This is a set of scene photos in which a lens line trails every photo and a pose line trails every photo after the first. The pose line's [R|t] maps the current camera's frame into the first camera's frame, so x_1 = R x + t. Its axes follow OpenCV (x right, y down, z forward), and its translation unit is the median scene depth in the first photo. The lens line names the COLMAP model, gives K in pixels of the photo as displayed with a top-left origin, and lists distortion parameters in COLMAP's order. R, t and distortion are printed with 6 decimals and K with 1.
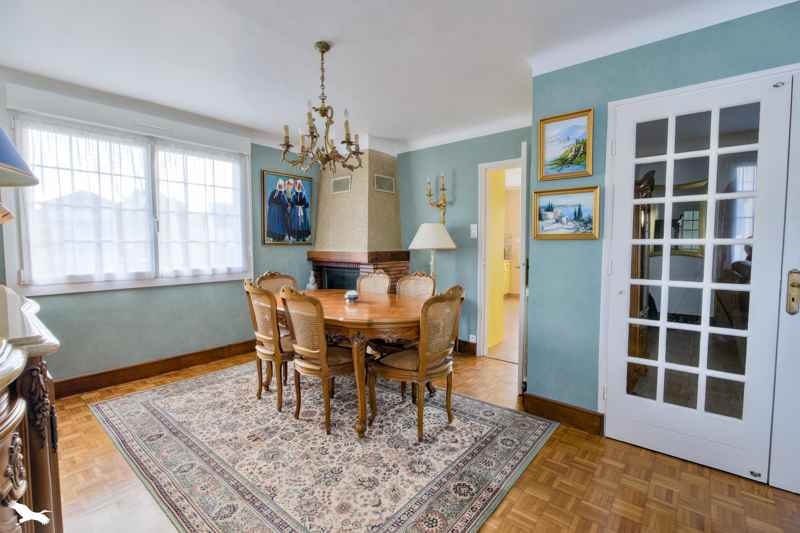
lens RADIAL K [[357.3, 0, 397.6], [0, 357.3, 263.5], [0, 0, 1]] dist [-0.002827, -0.000514]
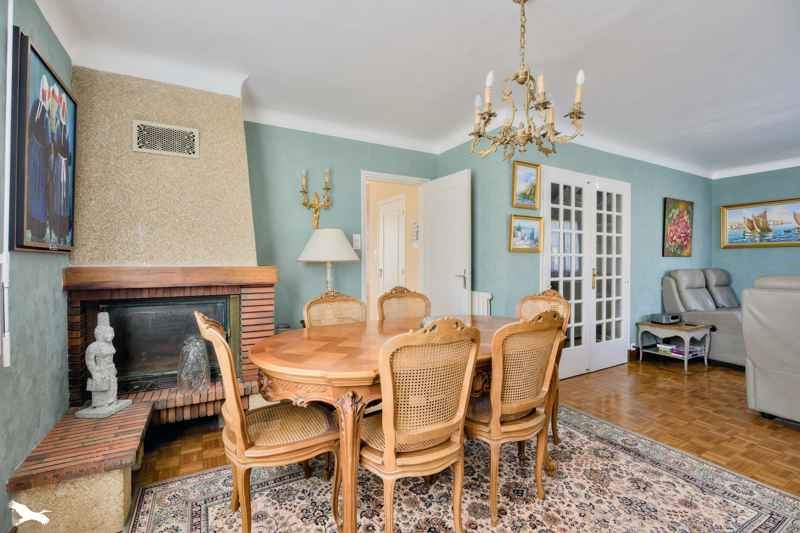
lens RADIAL K [[357.3, 0, 397.6], [0, 357.3, 263.5], [0, 0, 1]] dist [-0.002827, -0.000514]
pose [[0.355120, -0.005520, 0.934804, -1.037005], [0.048861, 0.998725, -0.012665, -0.032091], [-0.933543, 0.050173, 0.354937, 1.013235]]
